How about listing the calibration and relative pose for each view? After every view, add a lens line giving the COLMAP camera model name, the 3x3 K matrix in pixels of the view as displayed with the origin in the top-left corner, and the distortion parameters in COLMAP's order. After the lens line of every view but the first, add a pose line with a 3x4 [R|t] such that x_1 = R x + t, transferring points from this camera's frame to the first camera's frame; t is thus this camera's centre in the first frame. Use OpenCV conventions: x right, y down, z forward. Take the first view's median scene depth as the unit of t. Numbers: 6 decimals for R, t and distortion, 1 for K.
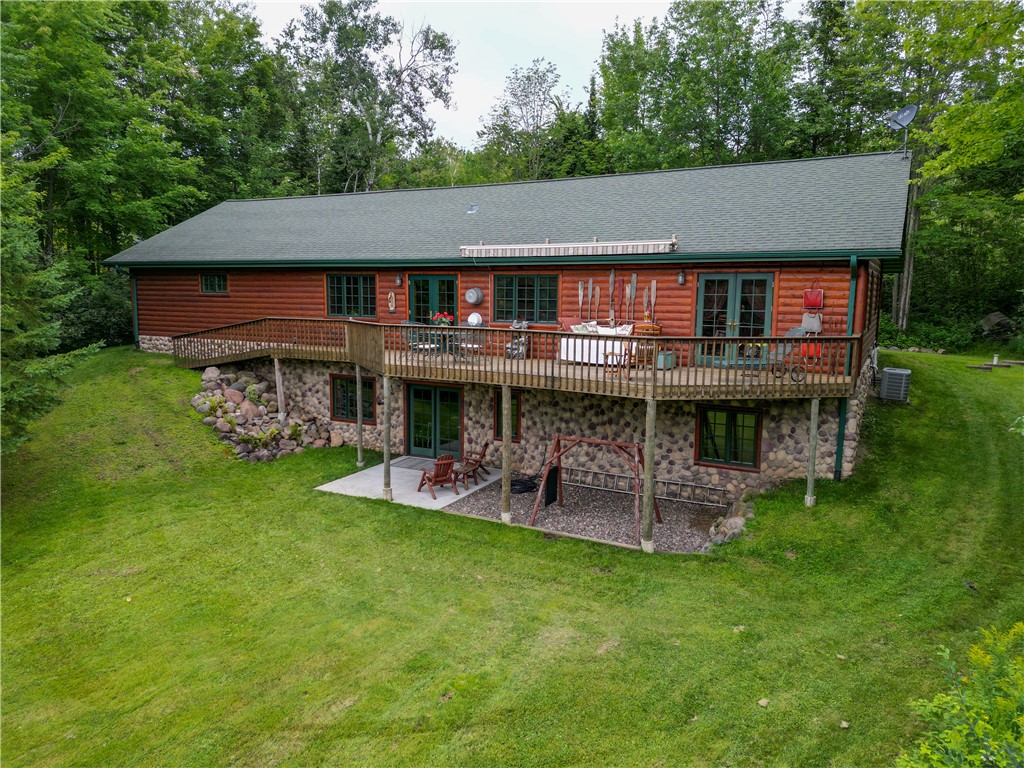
lens RADIAL K [[722.6, 0, 512.0], [0, 722.6, 384.8], [0, 0, 1]] dist [0.018584, -0.014842]
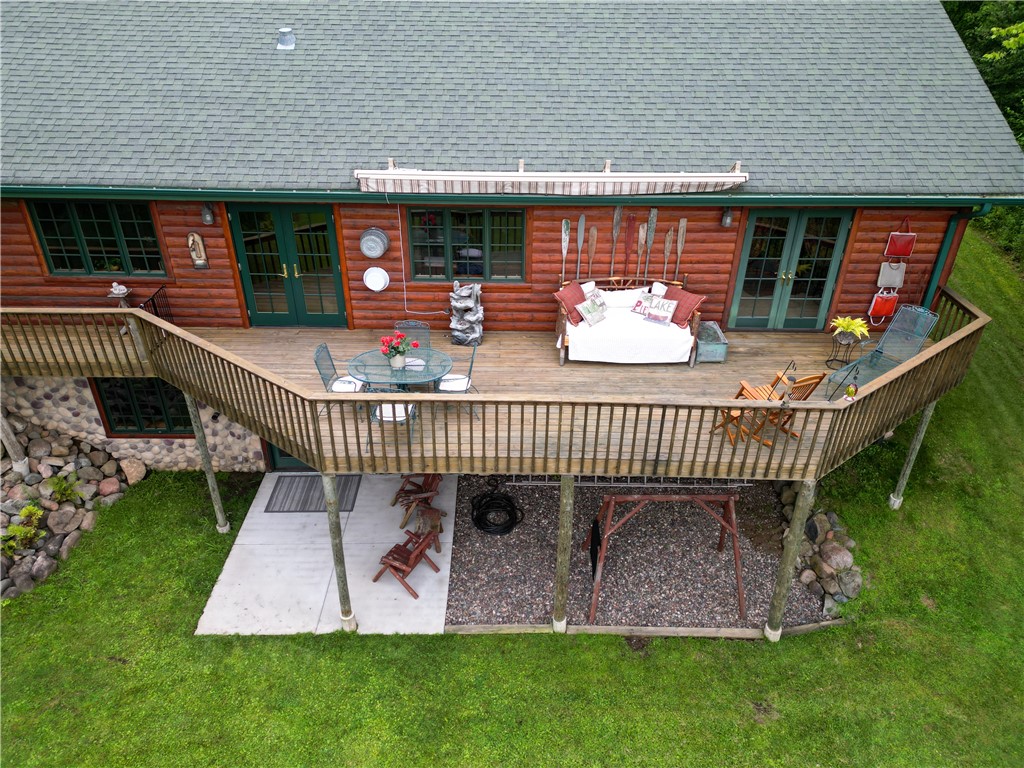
lens RADIAL K [[722.6, 0, 512.4], [0, 722.6, 385.2], [0, 0, 1]] dist [0.018584, -0.014842]
pose [[0.875083, -0.246603, 0.416433, -0.229458], [0.055630, 0.905997, 0.419613, -0.261003], [-0.480765, -0.344030, 0.806541, 0.429798]]
